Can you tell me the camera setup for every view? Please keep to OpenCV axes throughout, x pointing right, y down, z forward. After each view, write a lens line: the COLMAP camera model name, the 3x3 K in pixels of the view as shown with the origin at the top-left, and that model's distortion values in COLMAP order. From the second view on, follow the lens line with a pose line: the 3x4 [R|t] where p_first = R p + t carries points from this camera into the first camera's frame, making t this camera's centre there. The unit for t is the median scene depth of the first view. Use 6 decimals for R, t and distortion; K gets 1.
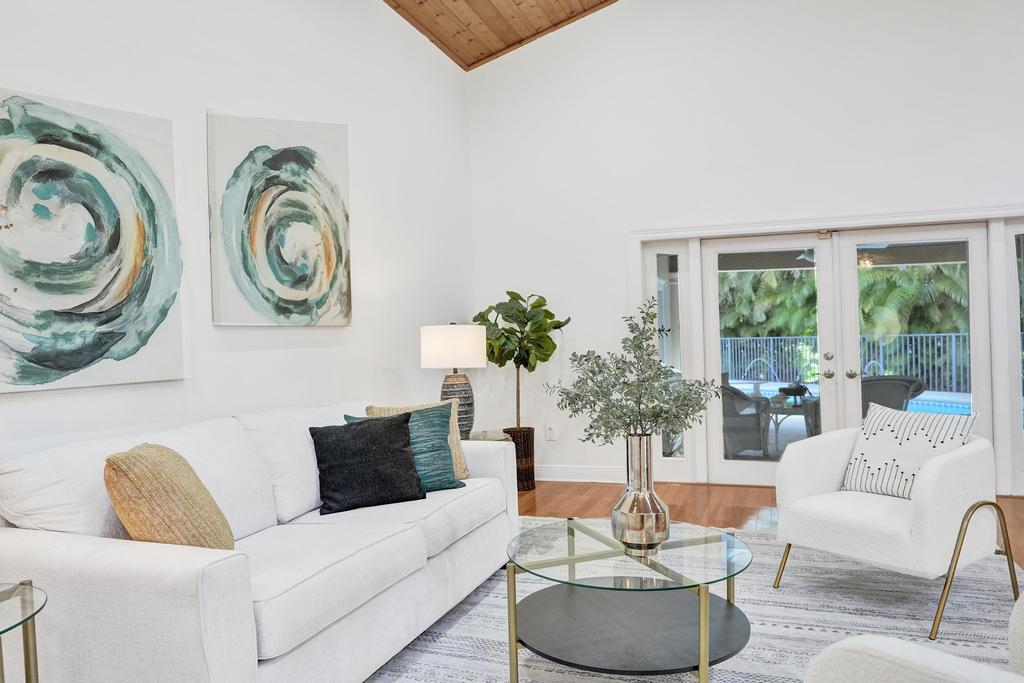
lens RADIAL K [[718.7, 0, 509.4], [0, 718.7, 347.8], [0, 0, 1]] dist [-0.040859, 0.021202]
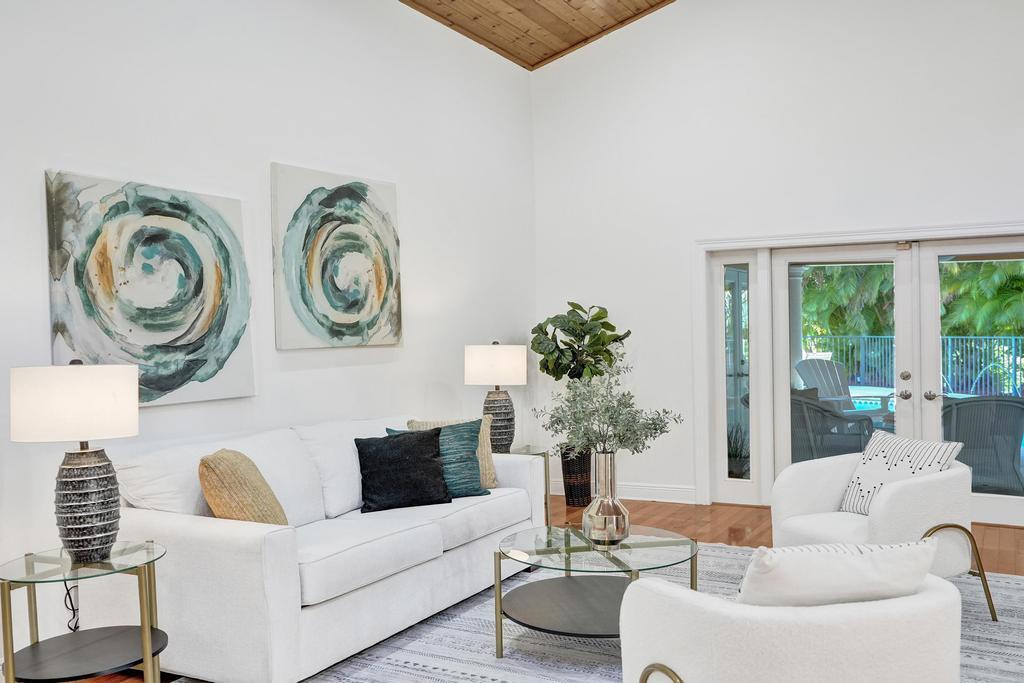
lens RADIAL K [[917.8, 0, 514.1], [0, 917.8, 348.9], [0, 0, 1]] dist [0.006883, -0.013185]
pose [[0.989552, 0.012138, -0.143663, 0.145007], [-0.010261, 0.999852, 0.013803, -0.044061], [0.143809, -0.012185, 0.989530, -0.334036]]
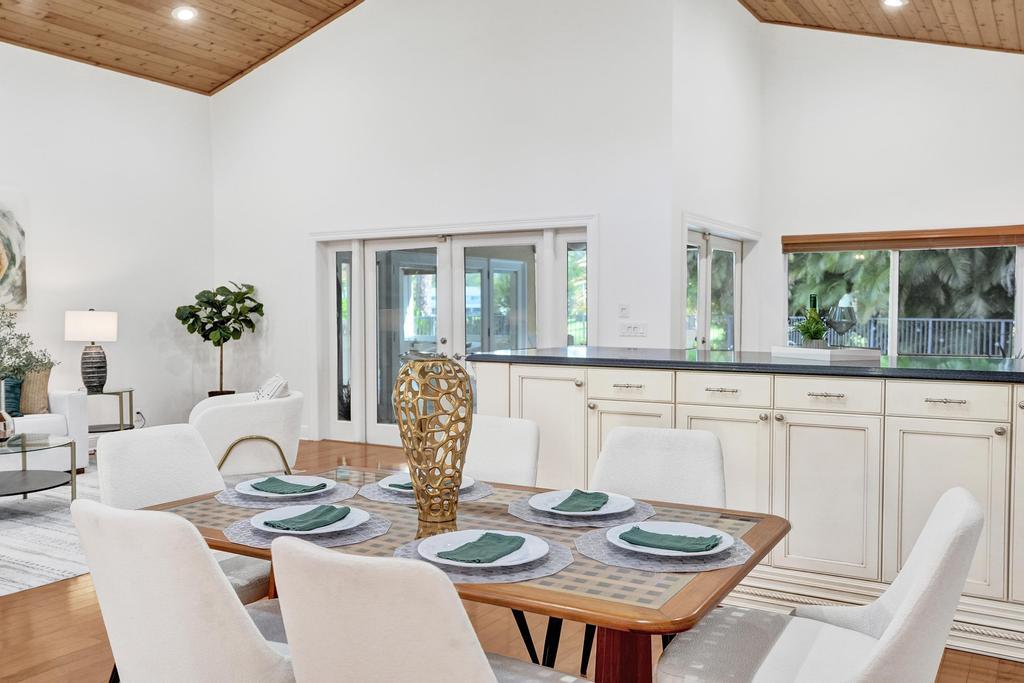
lens RADIAL K [[876.1, 0, 512.8], [0, 876.1, 342.6], [0, 0, 1]] dist [0.020124, 0.005477]
pose [[0.979332, 0.029434, -0.200106, 1.095968], [-0.023505, 0.999213, 0.031942, -0.044374], [0.200889, -0.026578, 0.979253, -0.529434]]
